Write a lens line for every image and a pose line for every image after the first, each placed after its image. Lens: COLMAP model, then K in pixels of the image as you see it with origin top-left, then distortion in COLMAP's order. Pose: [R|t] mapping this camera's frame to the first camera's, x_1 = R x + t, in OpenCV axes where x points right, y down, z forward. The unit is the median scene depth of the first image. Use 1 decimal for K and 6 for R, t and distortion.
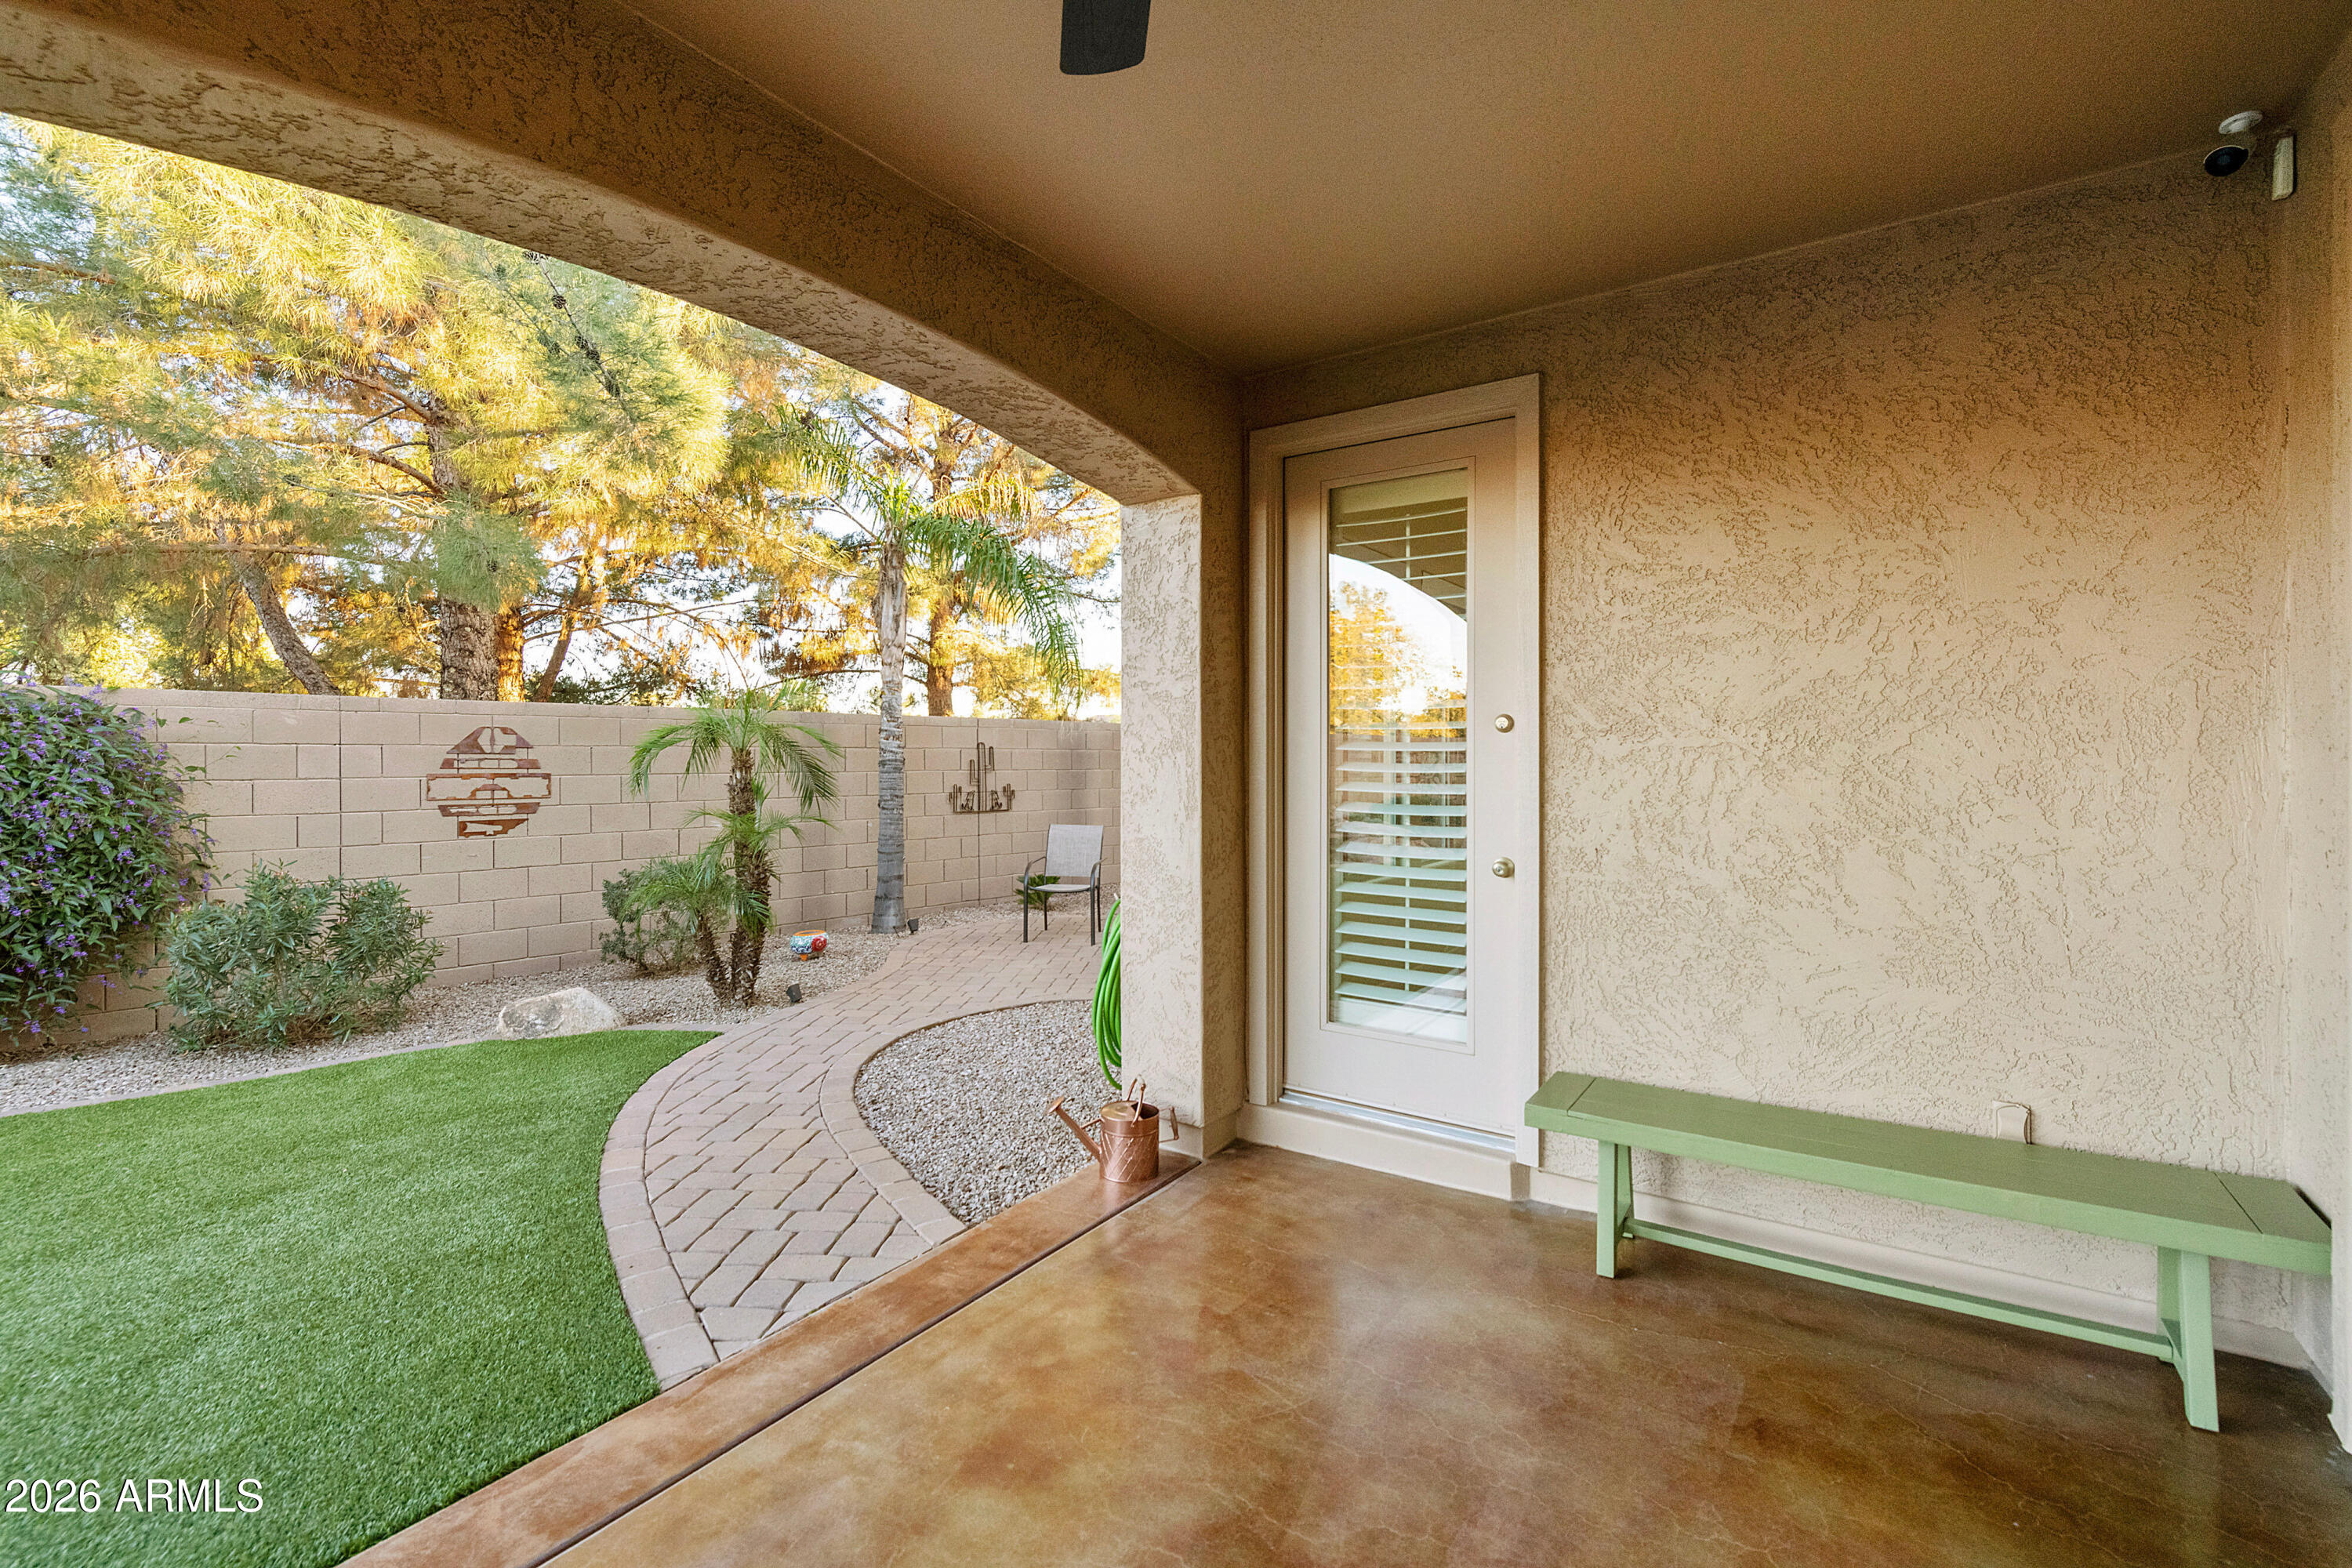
lens RADIAL K [[1056.1, 0, 1177.9], [0, 1056.1, 763.2], [0, 0, 1]] dist [0.001626, -0.000433]
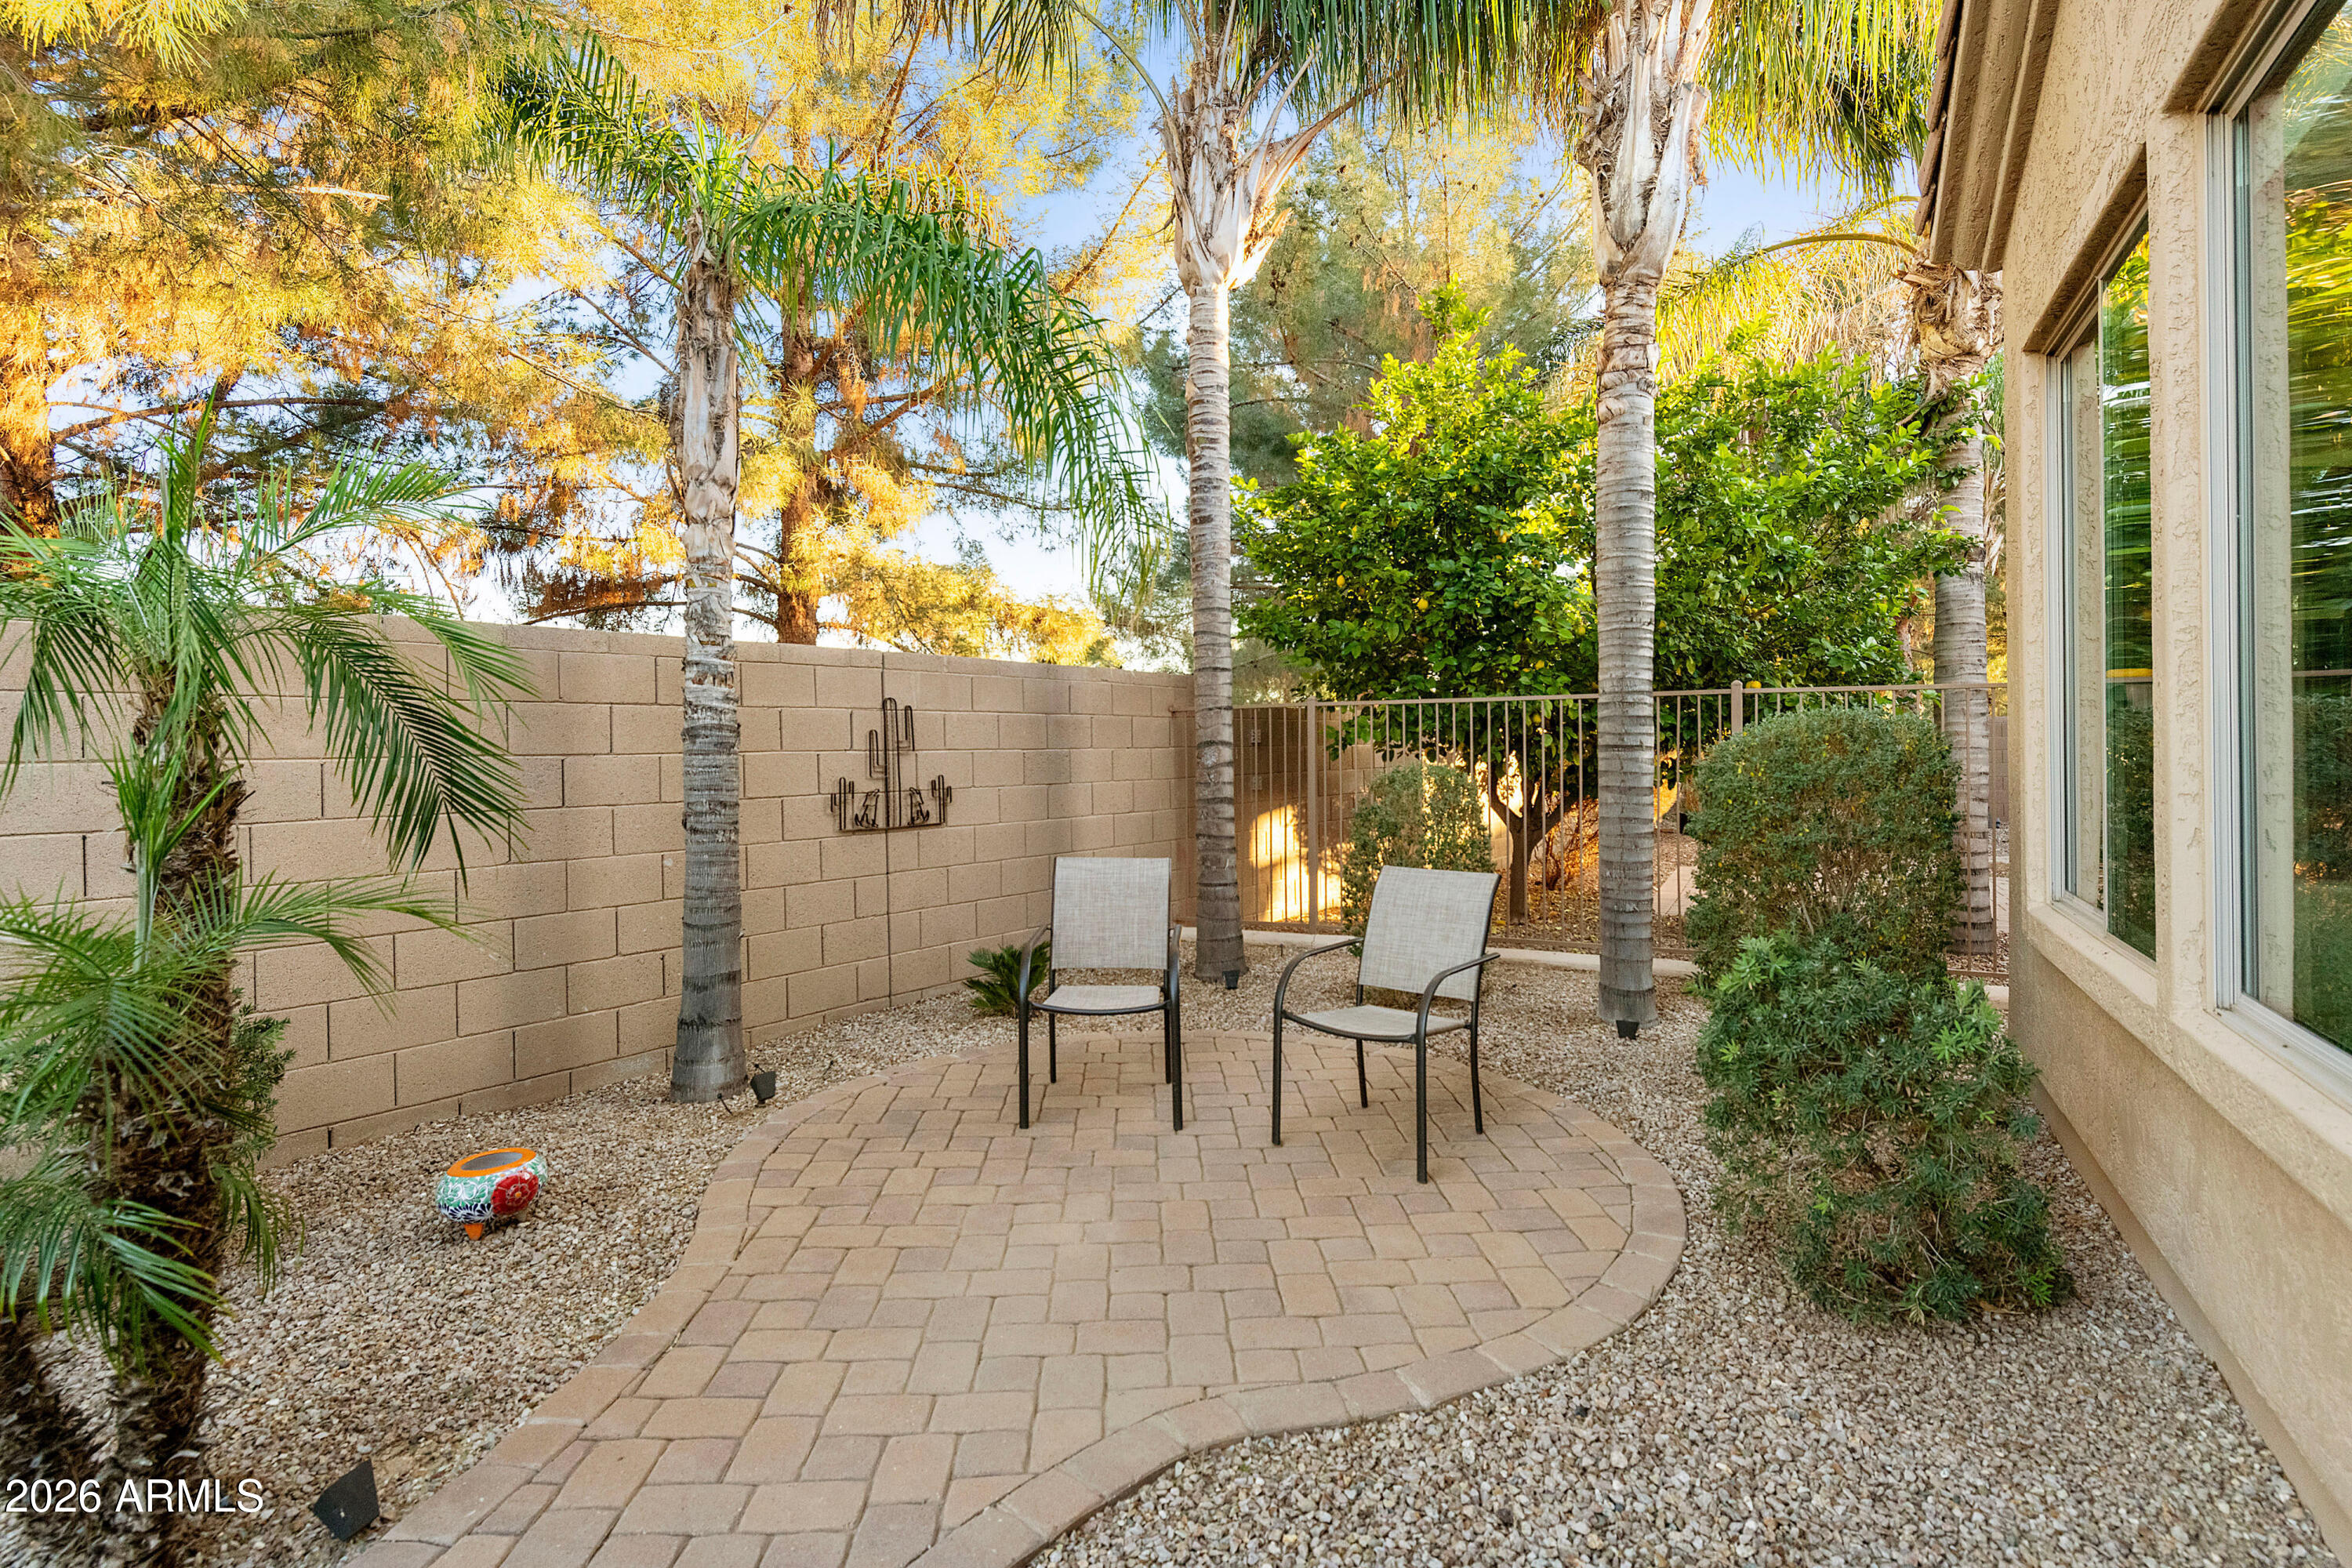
lens RADIAL K [[1162.8, 0, 1172.9], [0, 1162.8, 758.5], [0, 0, 1]] dist [0.001012, -0.000179]
pose [[0.995016, -0.013034, 0.098858, -0.124862], [0.012618, 0.999909, 0.004828, 0.011779], [-0.098912, -0.003557, 0.995090, 0.492151]]
